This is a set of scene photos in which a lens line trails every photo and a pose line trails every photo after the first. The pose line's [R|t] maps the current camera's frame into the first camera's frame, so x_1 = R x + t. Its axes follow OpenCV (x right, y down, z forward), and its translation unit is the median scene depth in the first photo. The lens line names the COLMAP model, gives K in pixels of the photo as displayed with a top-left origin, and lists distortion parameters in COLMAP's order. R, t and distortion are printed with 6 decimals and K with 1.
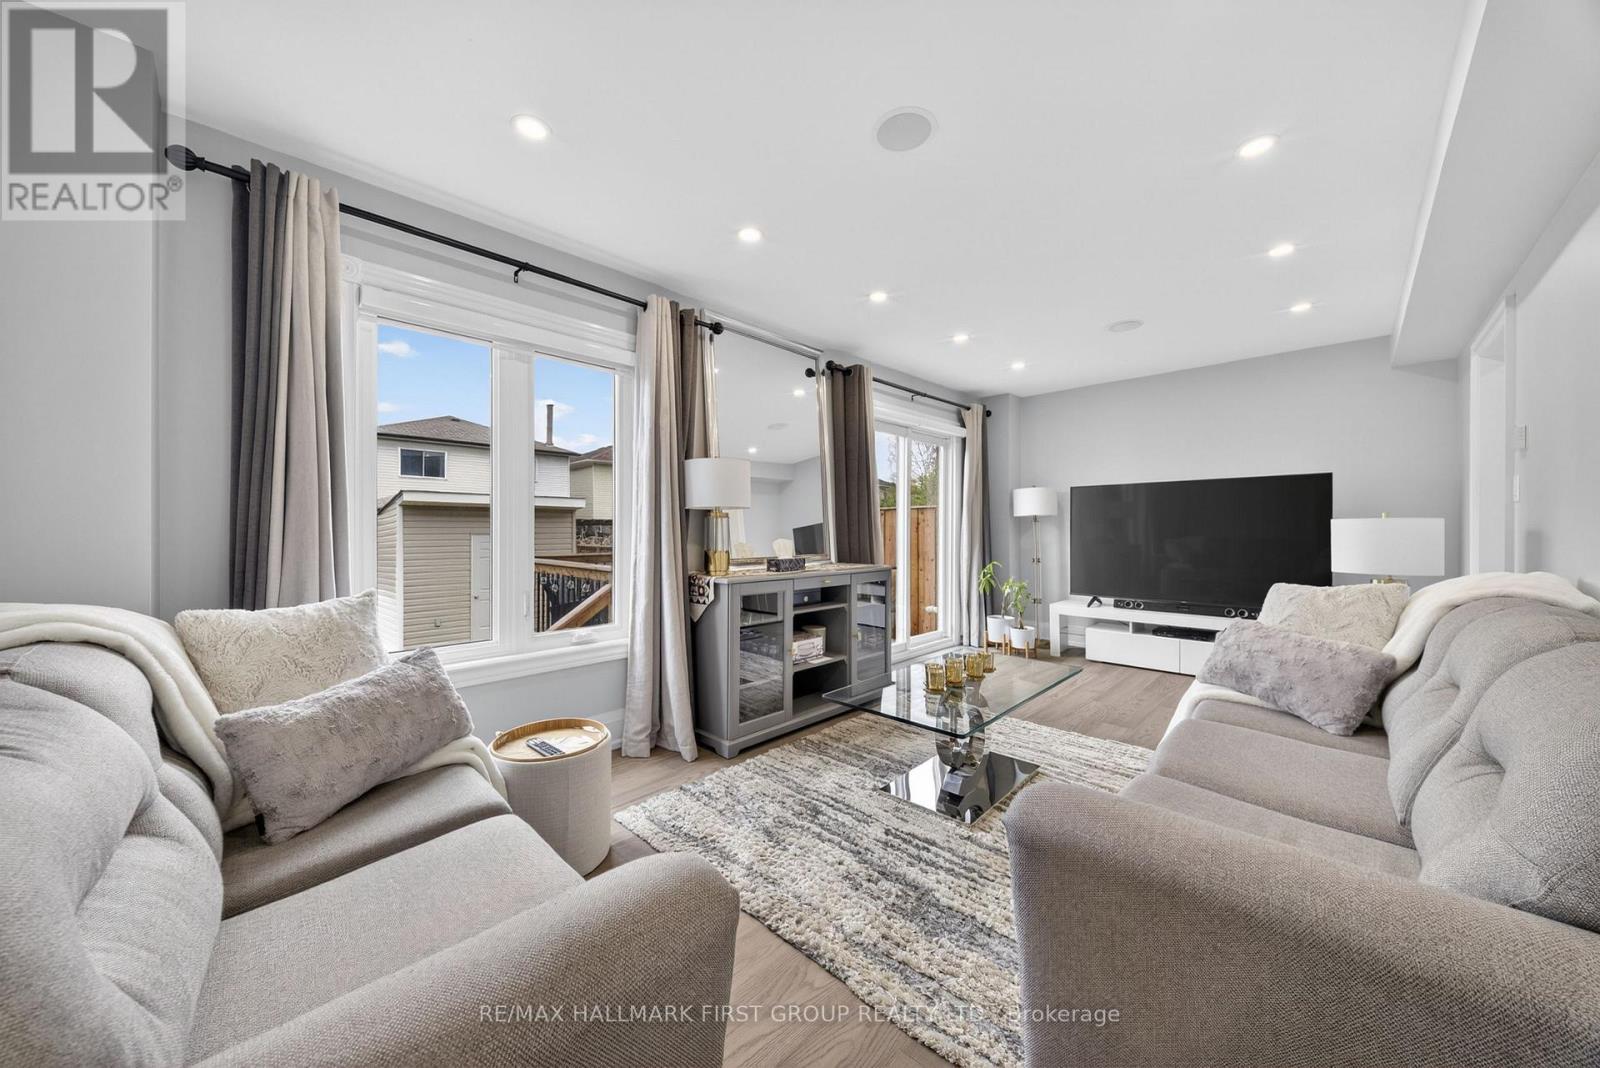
lens RADIAL K [[564.3, 0, 796.3], [0, 564.3, 534.3], [0, 0, 1]] dist [0.013634, -0.010010]
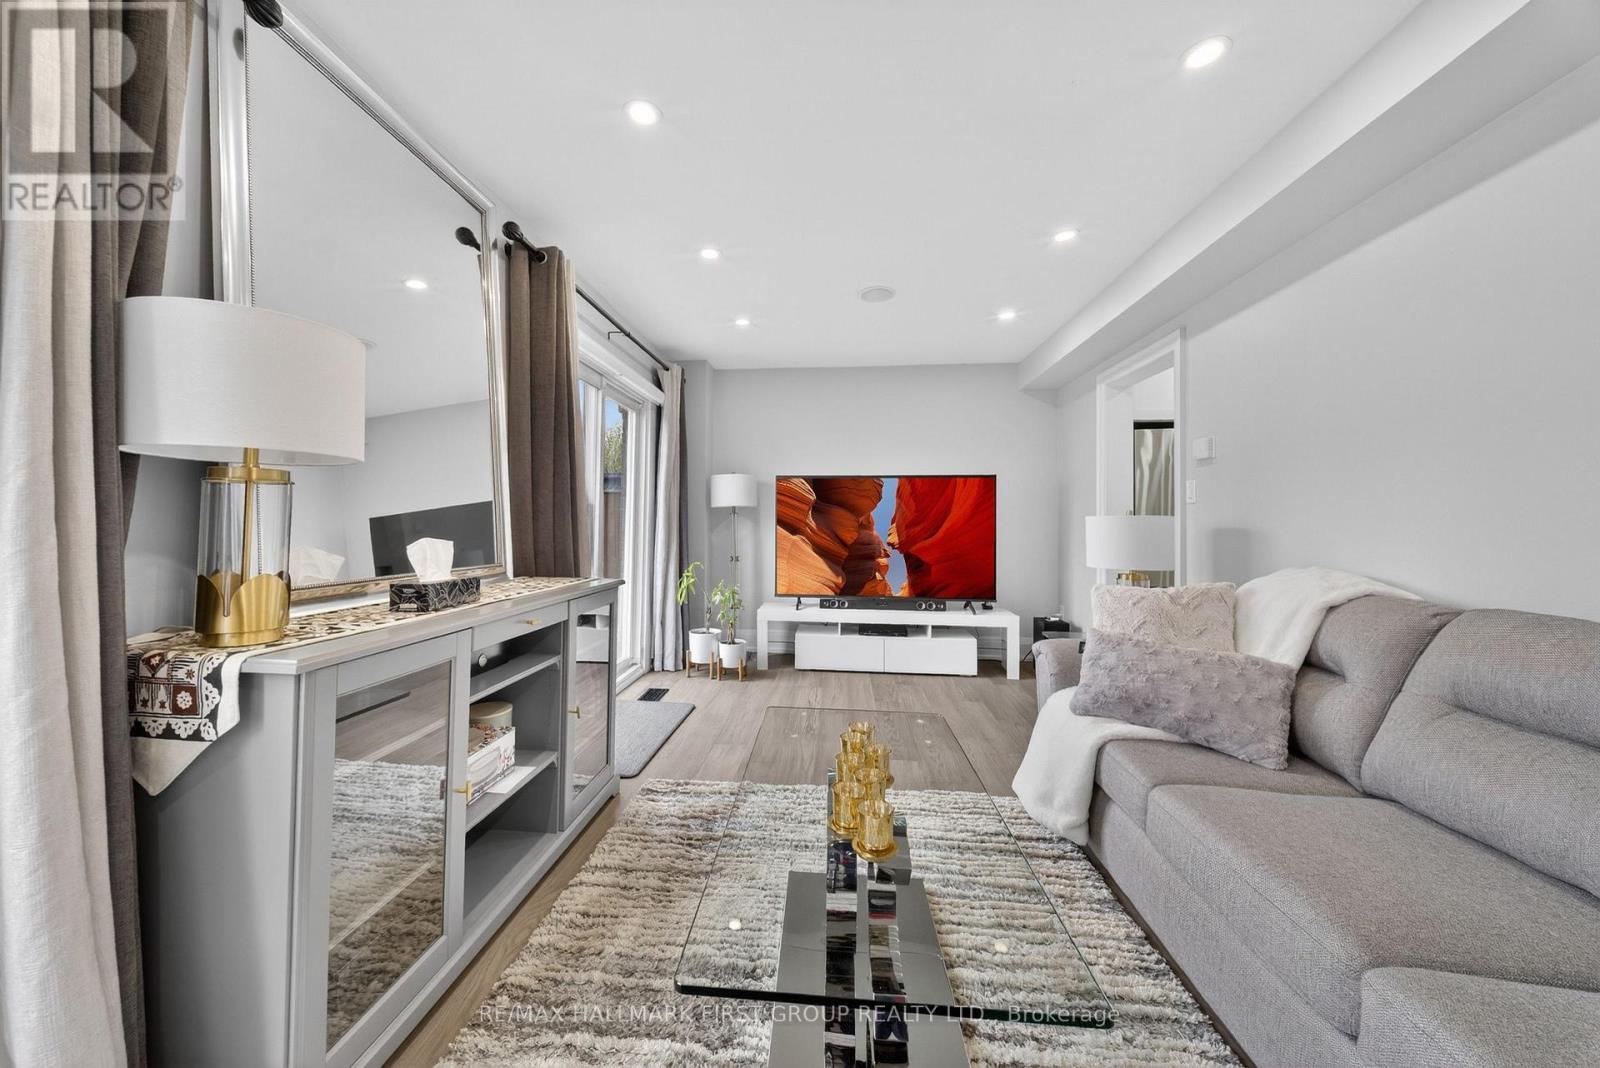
lens RADIAL K [[572.3, 0, 792.2], [0, 572.3, 510.2], [0, 0, 1]] dist [0.012915, -0.008049]
pose [[0.781304, 0.021920, 0.623765, -0.087268], [-0.003940, 0.999536, -0.030189, -0.002256], [-0.624138, 0.021129, 0.781028, 0.437889]]
